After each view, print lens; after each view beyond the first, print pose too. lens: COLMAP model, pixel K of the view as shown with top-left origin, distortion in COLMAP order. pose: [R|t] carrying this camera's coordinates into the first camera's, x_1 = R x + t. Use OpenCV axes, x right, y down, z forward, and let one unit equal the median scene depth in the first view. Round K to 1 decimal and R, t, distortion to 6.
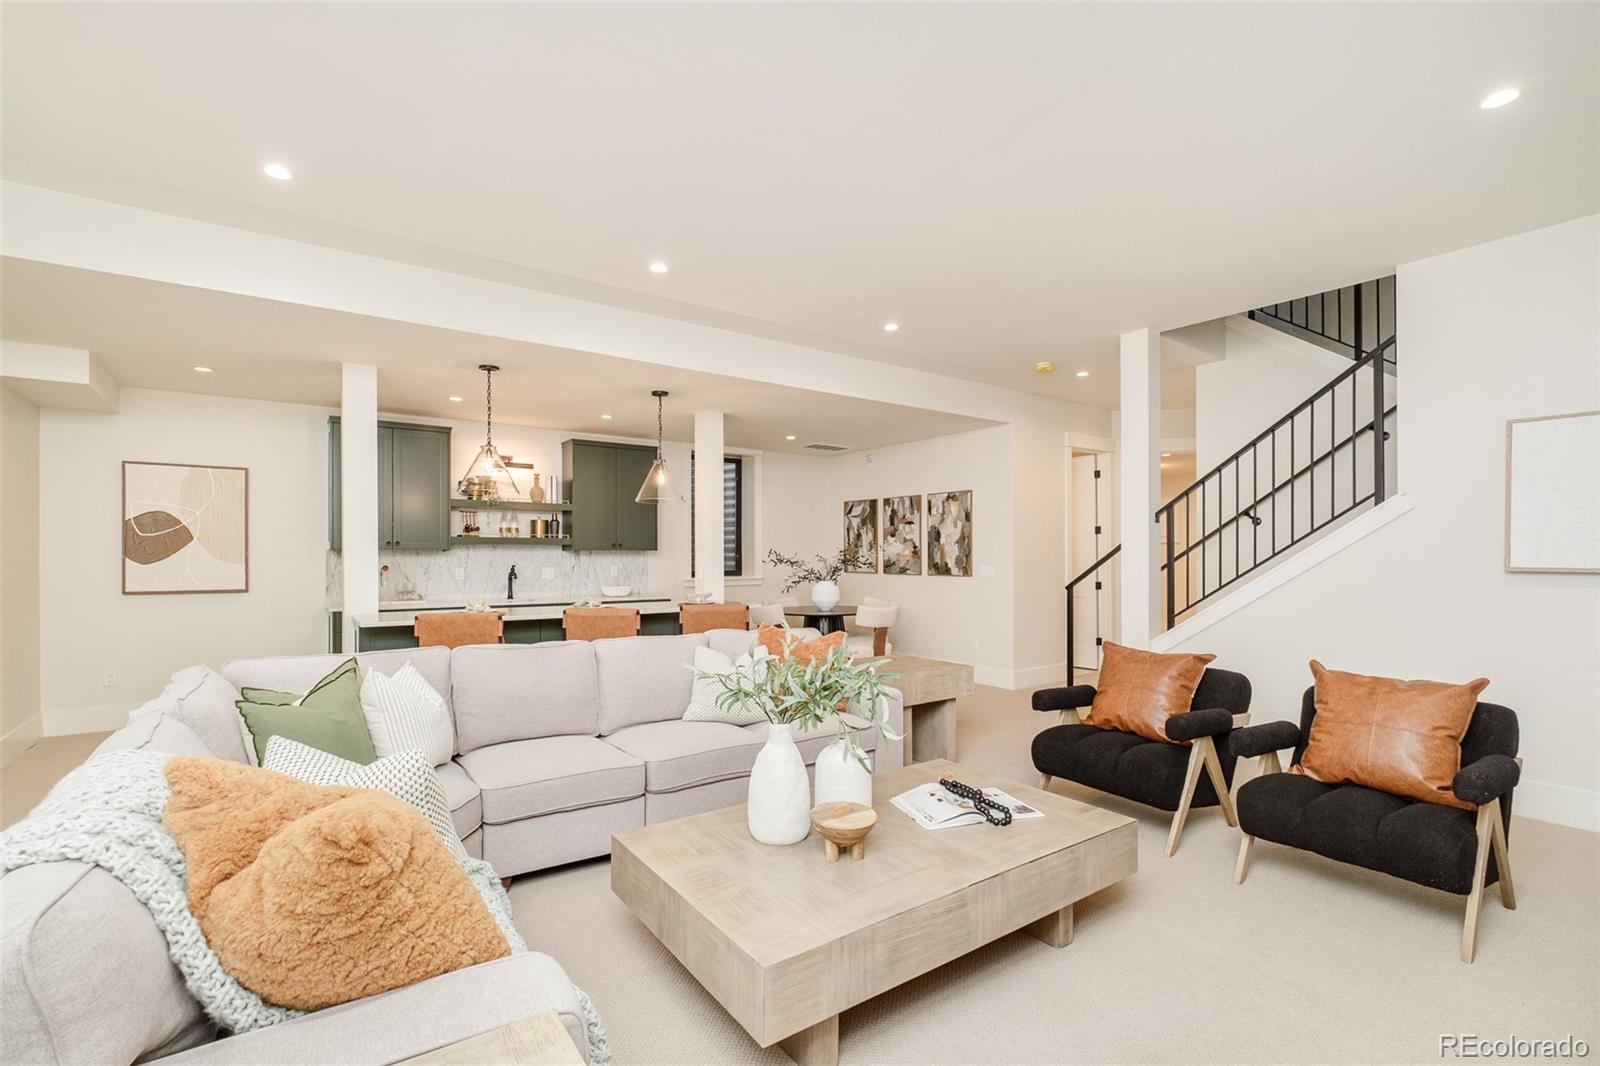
lens RADIAL K [[707.1, 0, 797.0], [0, 707.1, 552.1], [0, 0, 1]] dist [-0.000010, 0.000032]
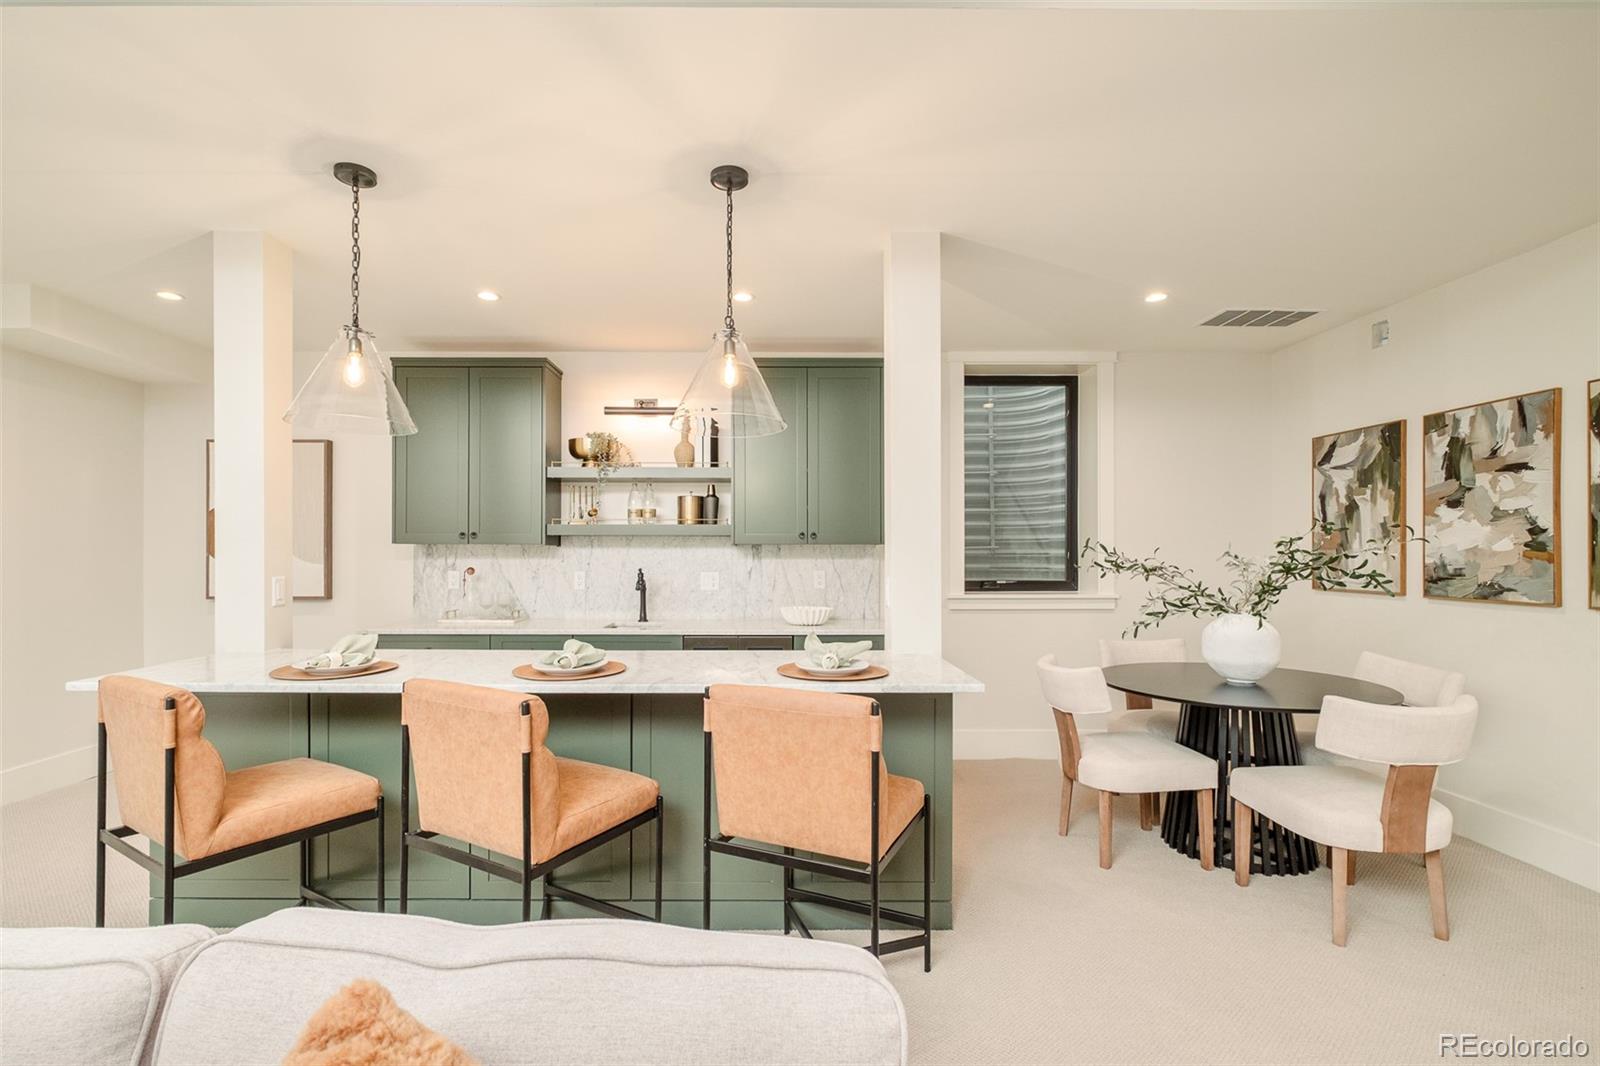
lens RADIAL K [[707.1, 0, 797.0], [0, 707.1, 552.1], [0, 0, 1]] dist [-0.000010, 0.000032]
pose [[0.820625, -0.000350, -0.571466, 0.060042], [0.002558, 0.999992, 0.003061, 0.002014], [0.571461, -0.003974, 0.820620, 0.469283]]
